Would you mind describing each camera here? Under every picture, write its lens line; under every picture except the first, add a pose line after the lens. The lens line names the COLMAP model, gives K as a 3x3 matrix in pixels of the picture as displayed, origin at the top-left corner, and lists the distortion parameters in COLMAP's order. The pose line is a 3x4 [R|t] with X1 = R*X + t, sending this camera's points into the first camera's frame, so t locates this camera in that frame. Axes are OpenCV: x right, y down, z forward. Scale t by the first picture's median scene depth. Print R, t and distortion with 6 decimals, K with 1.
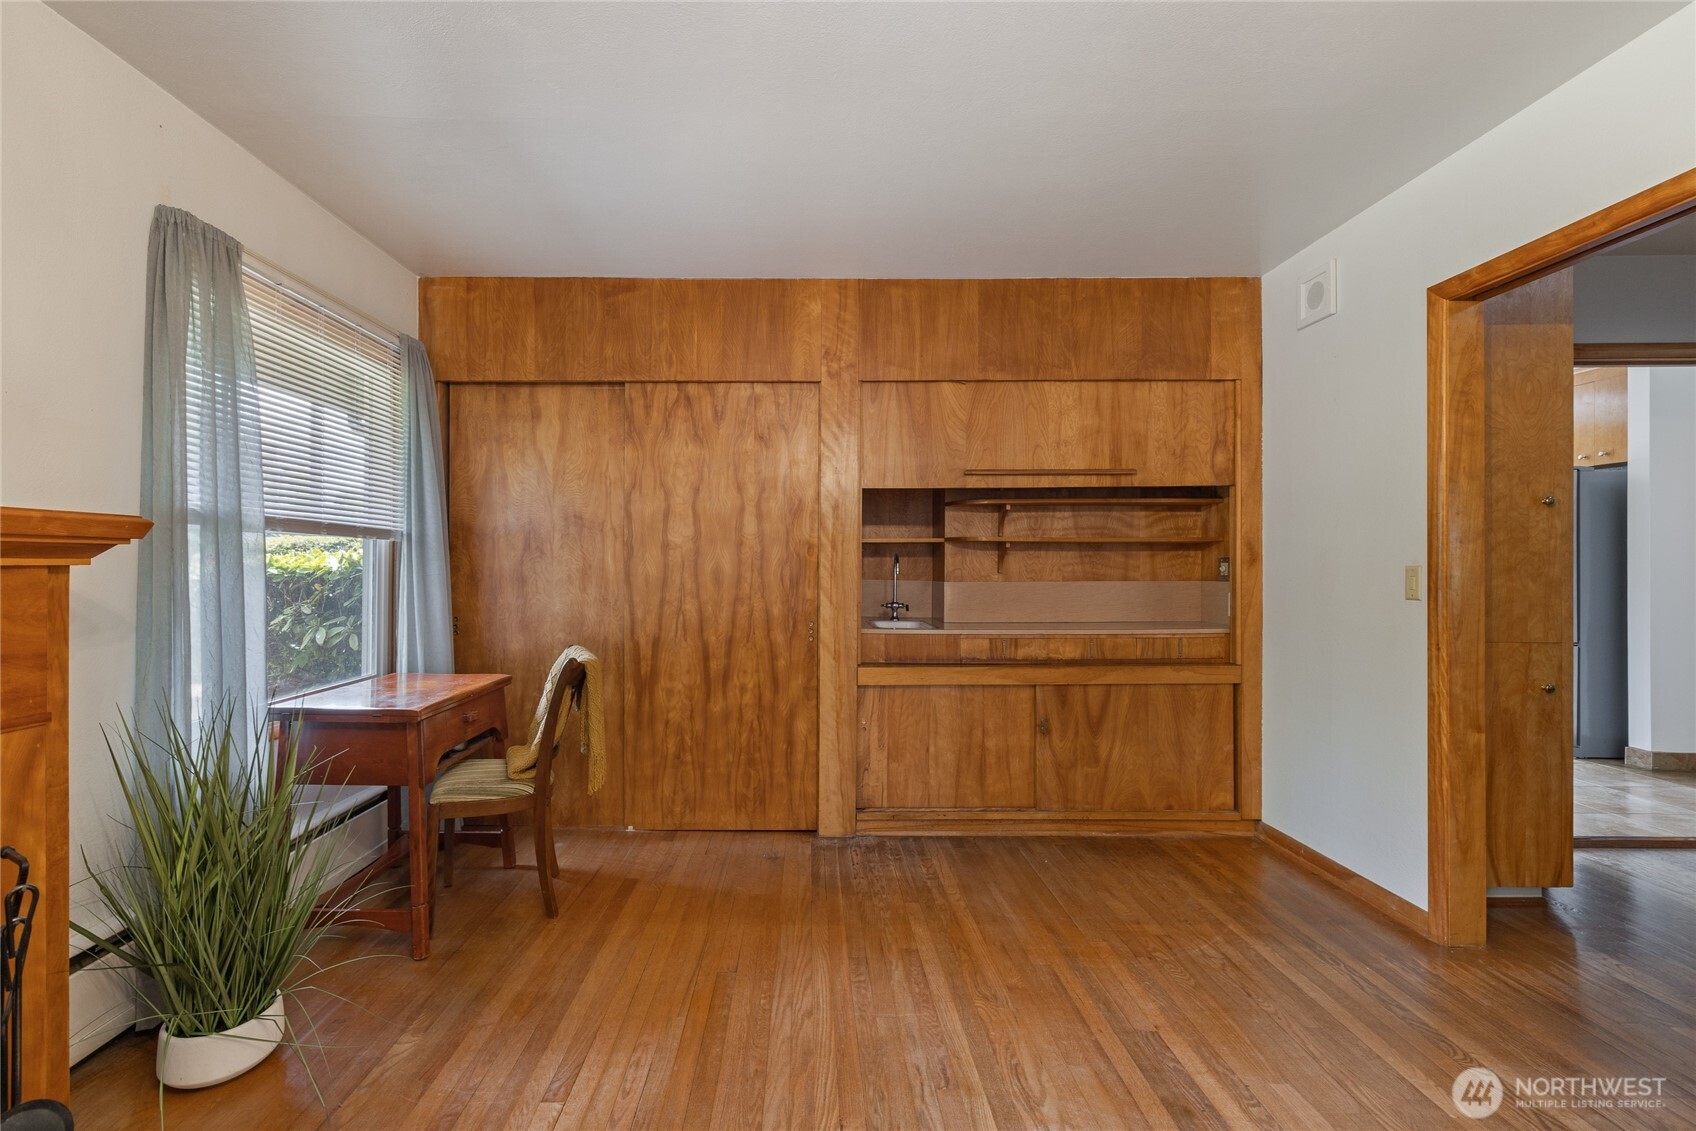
lens RADIAL K [[730.7, 0, 837.2], [0, 730.7, 565.4], [0, 0, 1]] dist [0.001031, 0.000711]
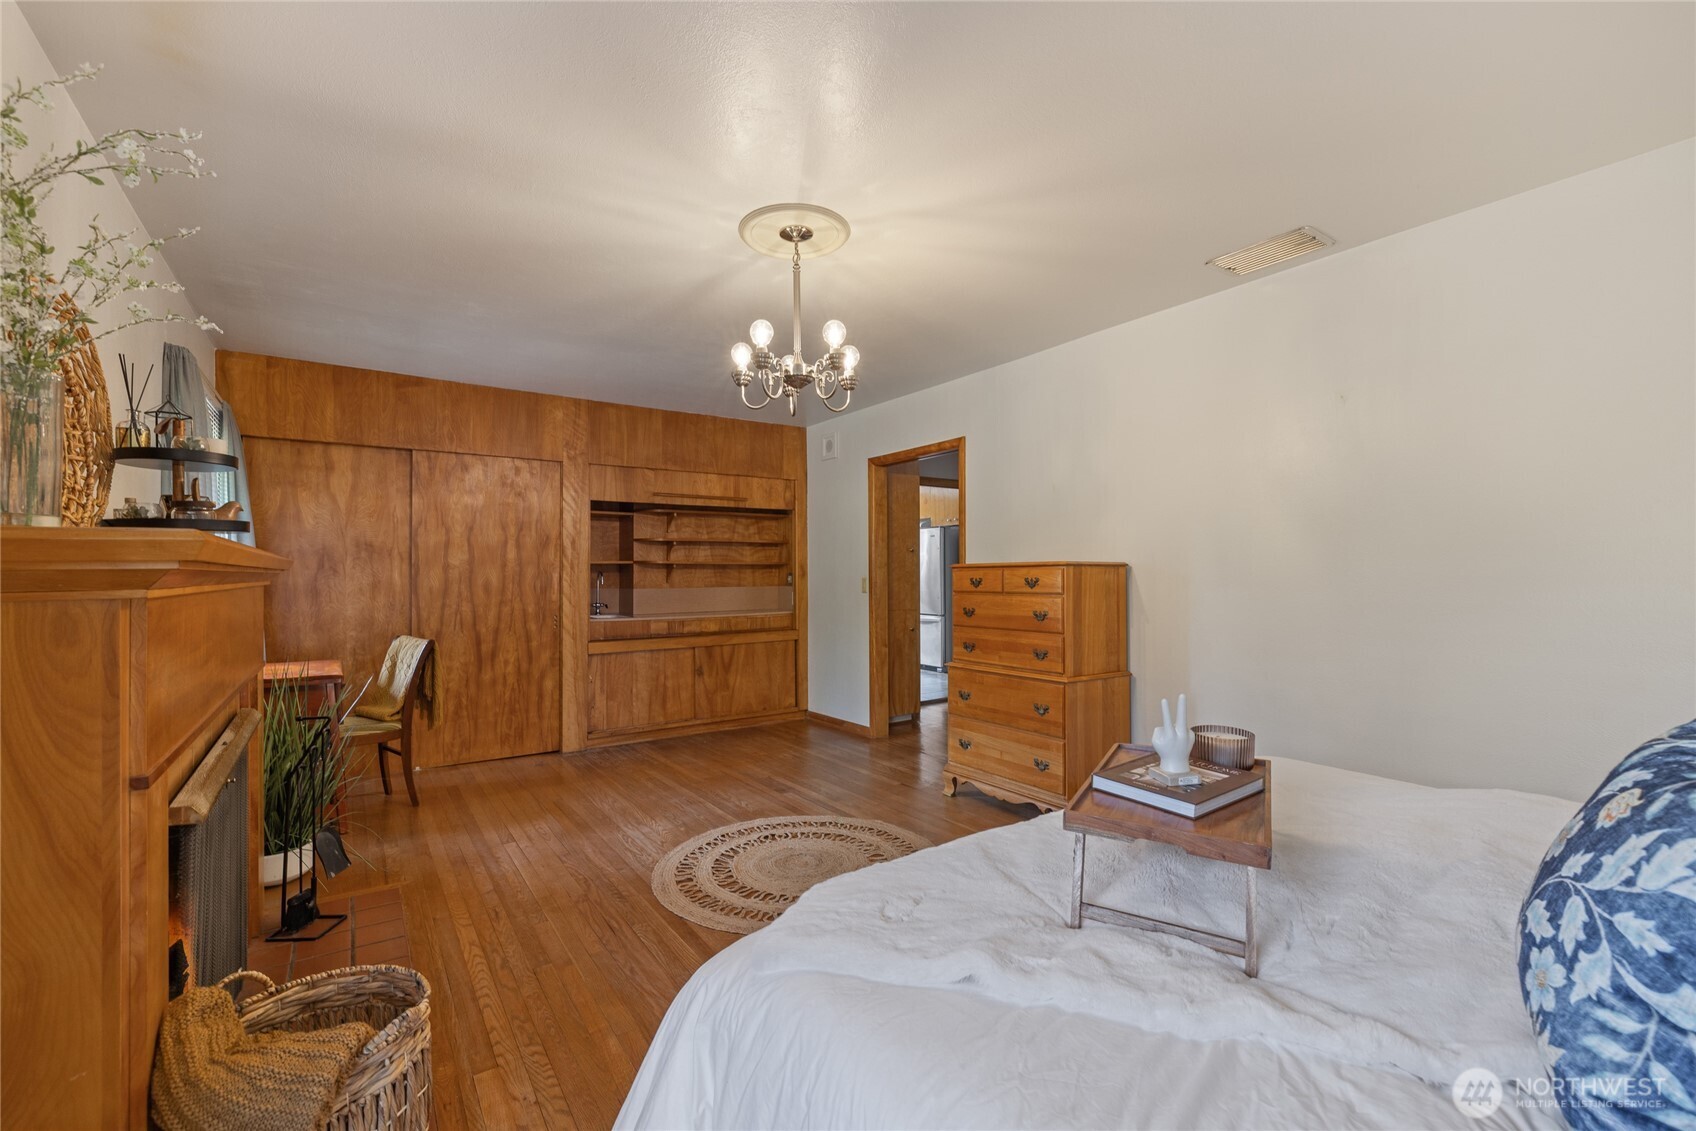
lens RADIAL K [[730.7, 0, 837.2], [0, 730.7, 565.4], [0, 0, 1]] dist [0.001031, 0.000711]
pose [[0.844427, 0.001649, 0.535667, -0.359809], [0.005370, 0.999919, -0.011543, -0.008432], [-0.535643, 0.012624, 0.844350, -0.625741]]
